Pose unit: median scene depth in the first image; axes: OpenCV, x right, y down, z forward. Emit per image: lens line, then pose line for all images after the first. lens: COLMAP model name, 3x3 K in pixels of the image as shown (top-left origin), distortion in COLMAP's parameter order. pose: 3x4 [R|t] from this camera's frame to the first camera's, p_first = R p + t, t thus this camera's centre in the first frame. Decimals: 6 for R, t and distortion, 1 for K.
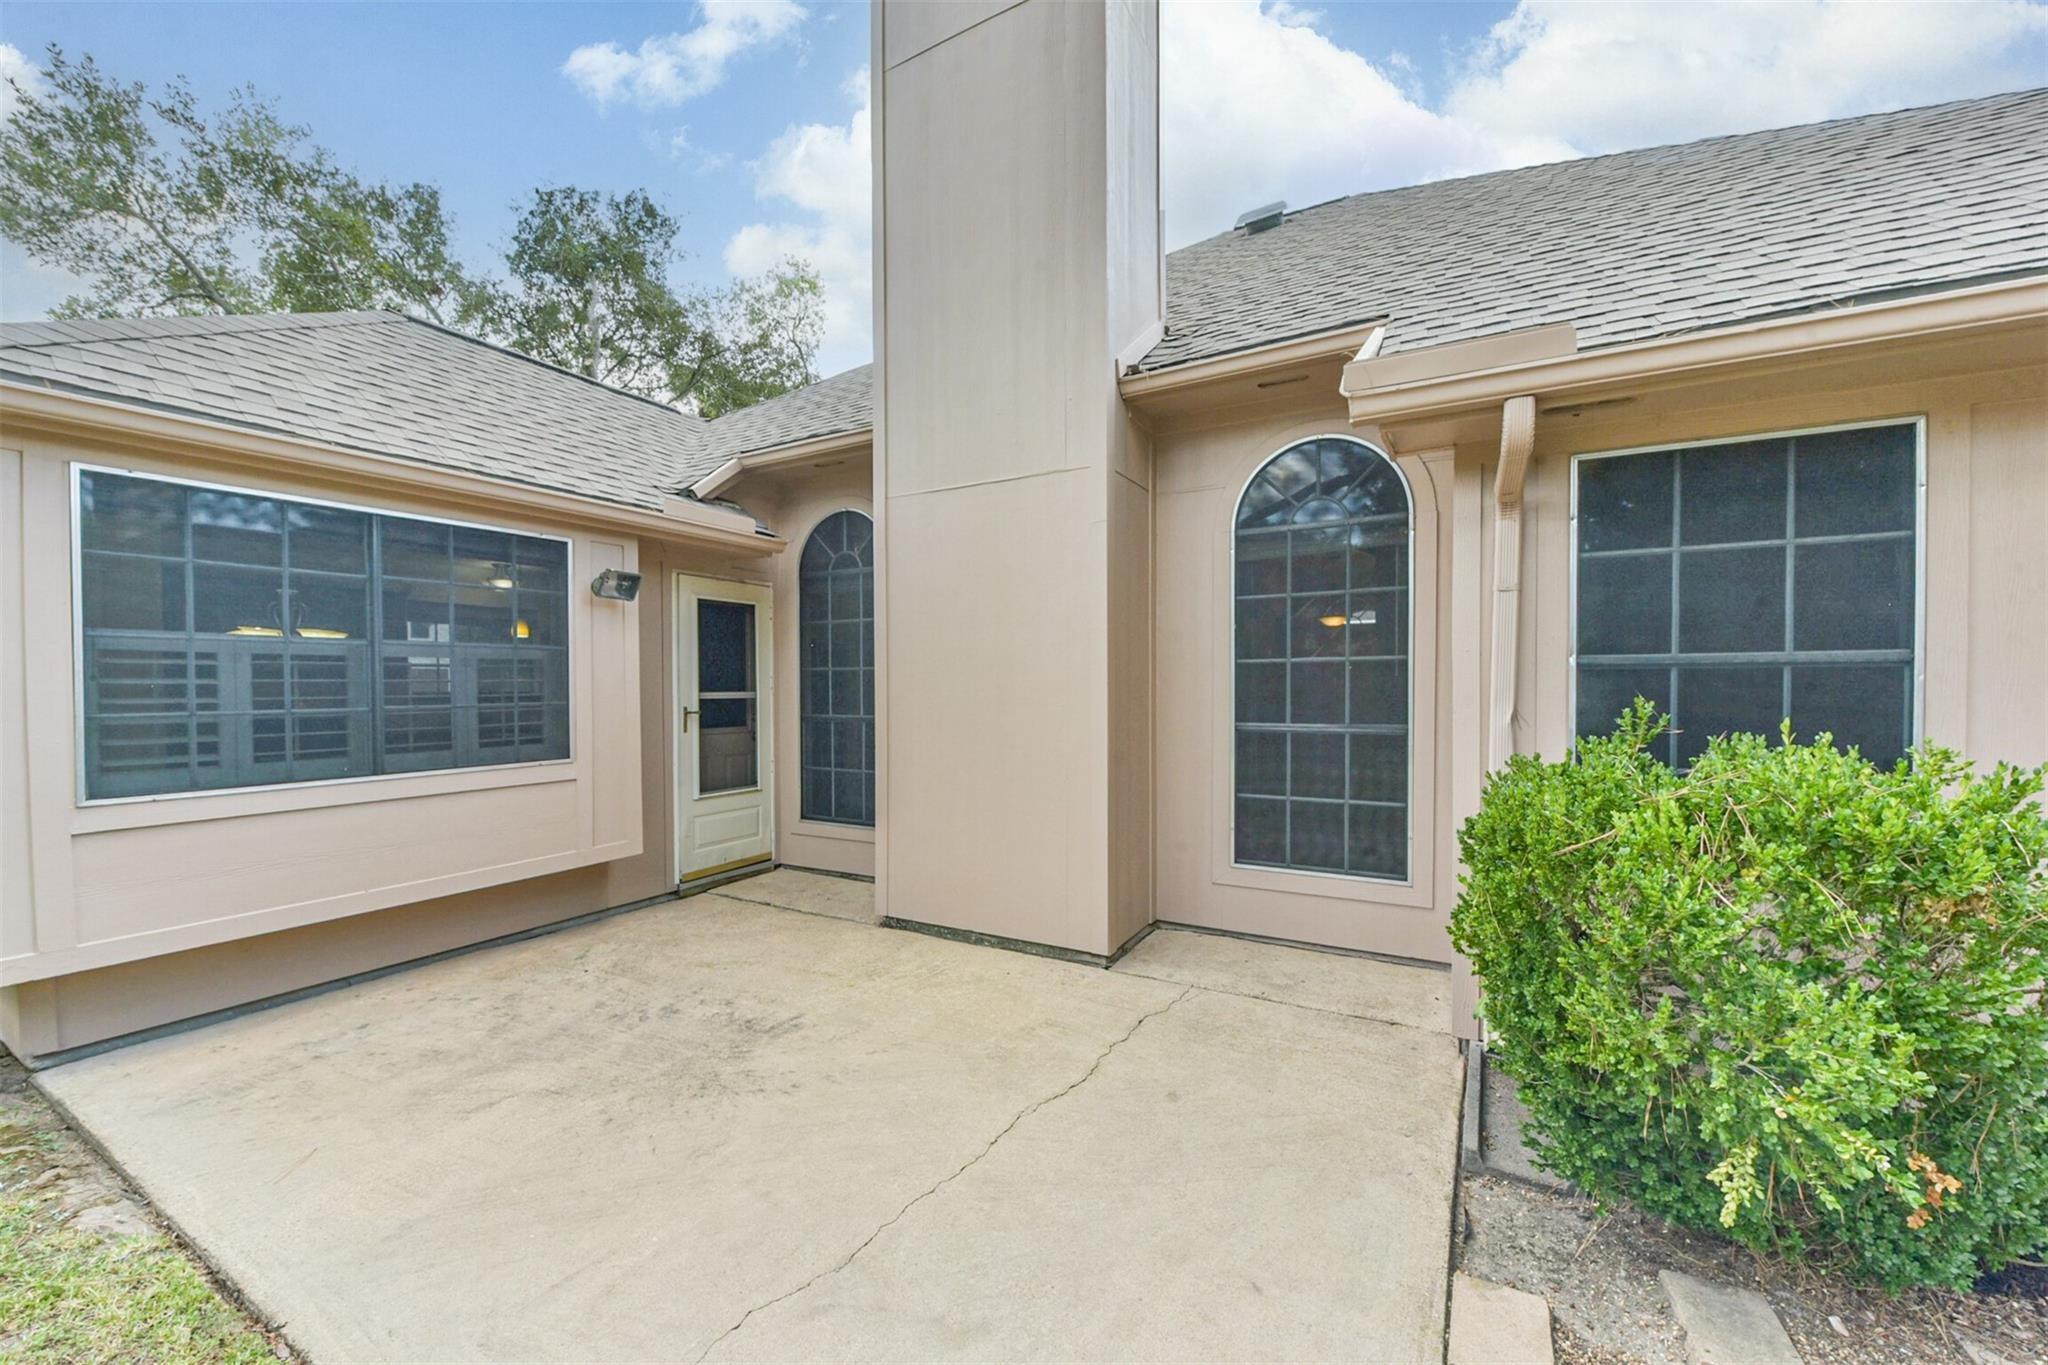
lens RADIAL K [[796.5, 0, 1022.2], [0, 796.5, 685.6], [0, 0, 1]] dist [0.001135, -0.002158]
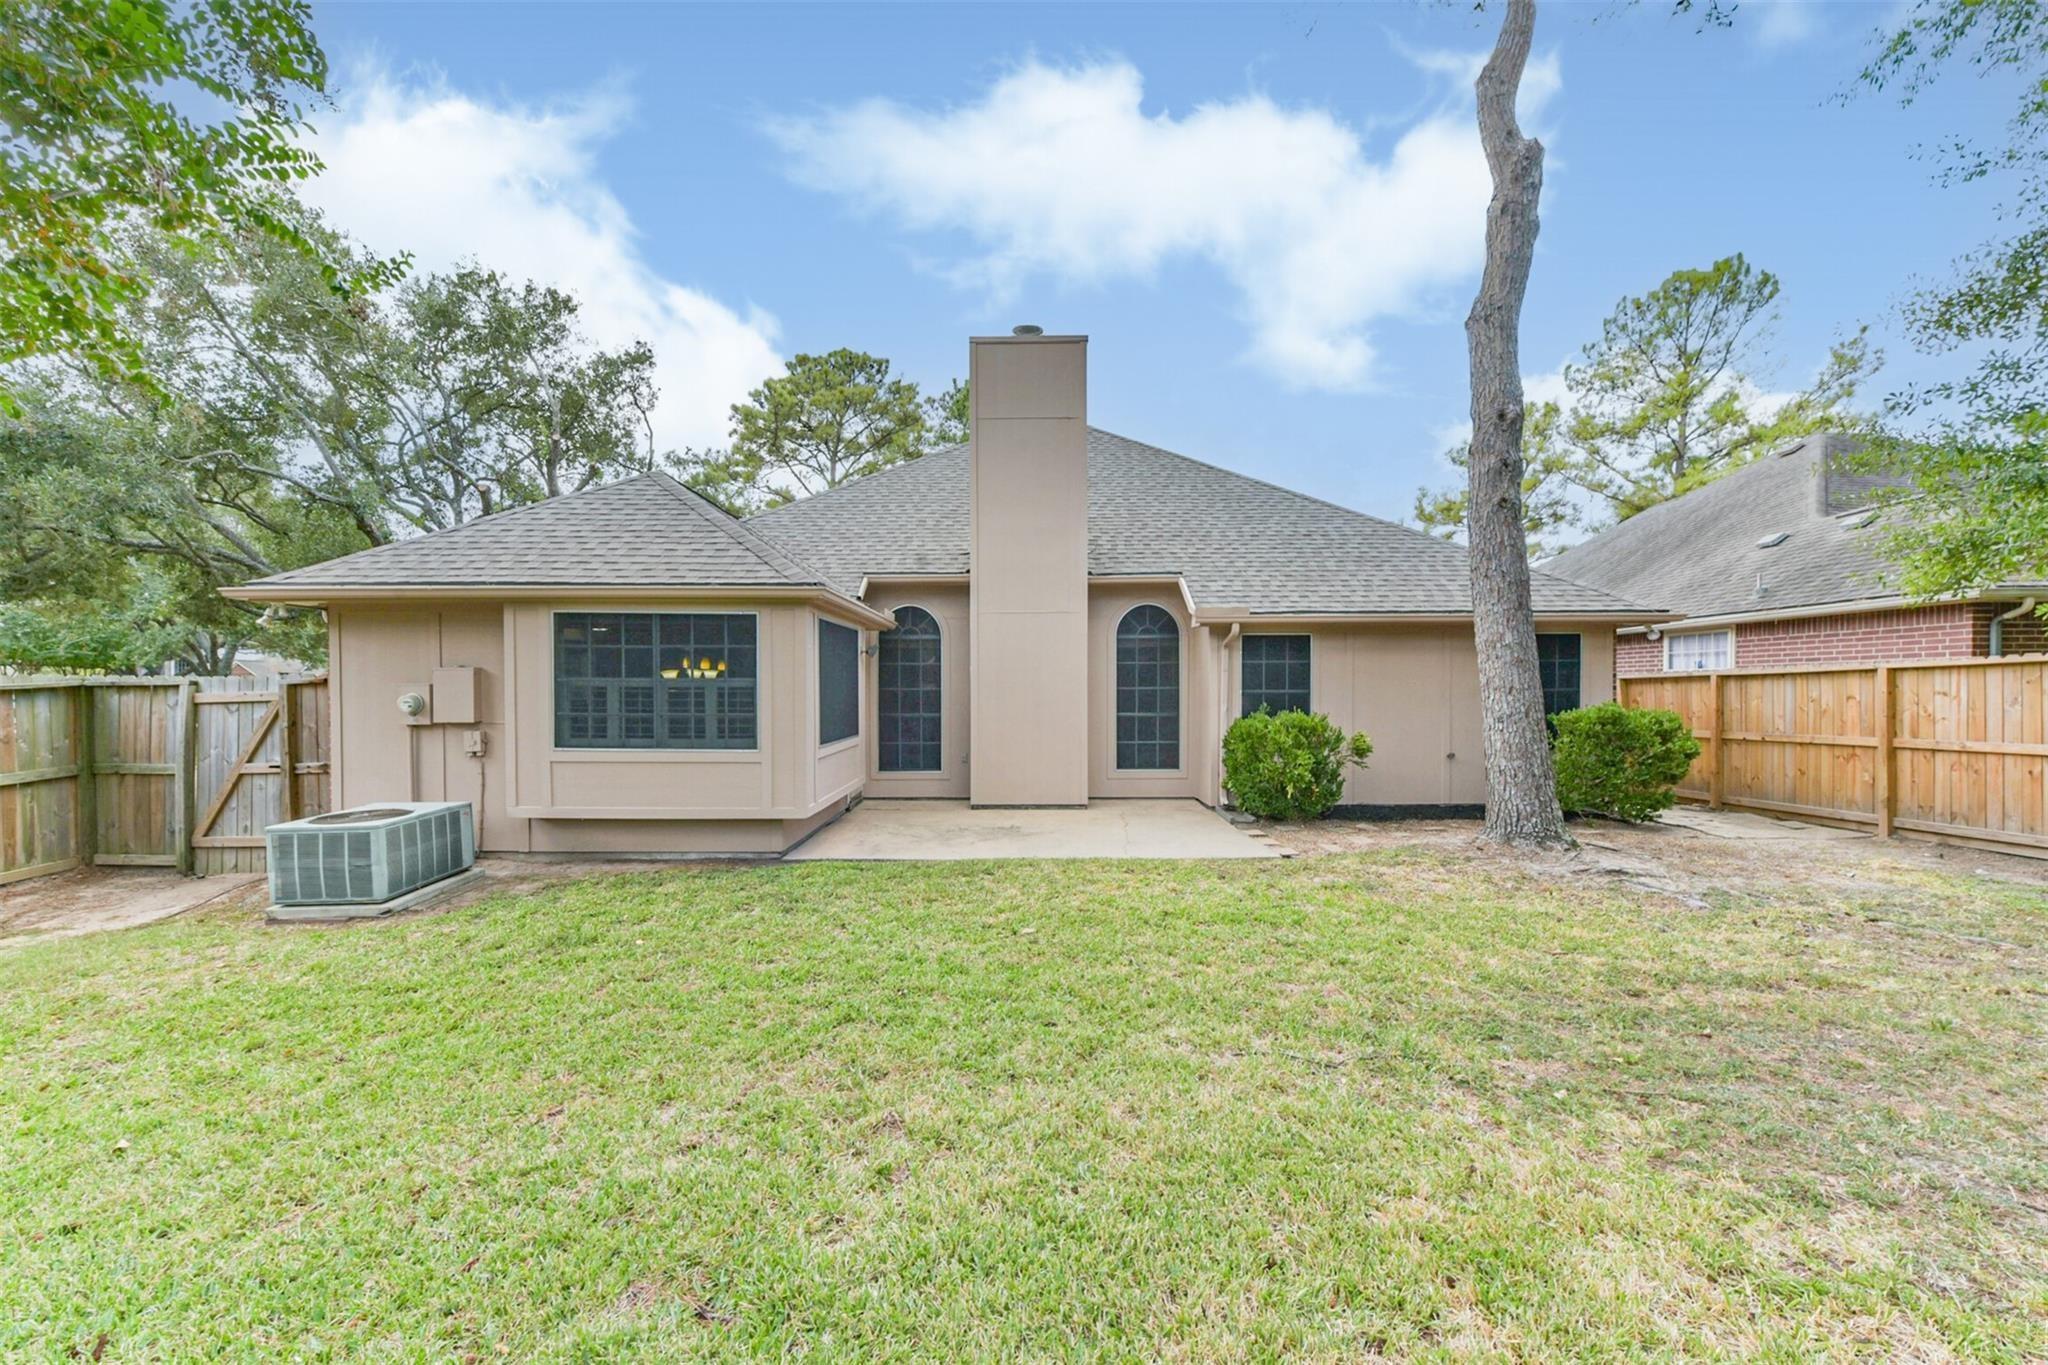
lens RADIAL K [[796.5, 0, 1022.2], [0, 796.5, 685.6], [0, 0, 1]] dist [0.001135, -0.002158]
pose [[0.871415, 0.003662, 0.490532, -1.308270], [0.001453, 0.999948, -0.010045, -0.016693], [-0.490544, 0.009466, 0.871365, -1.108378]]
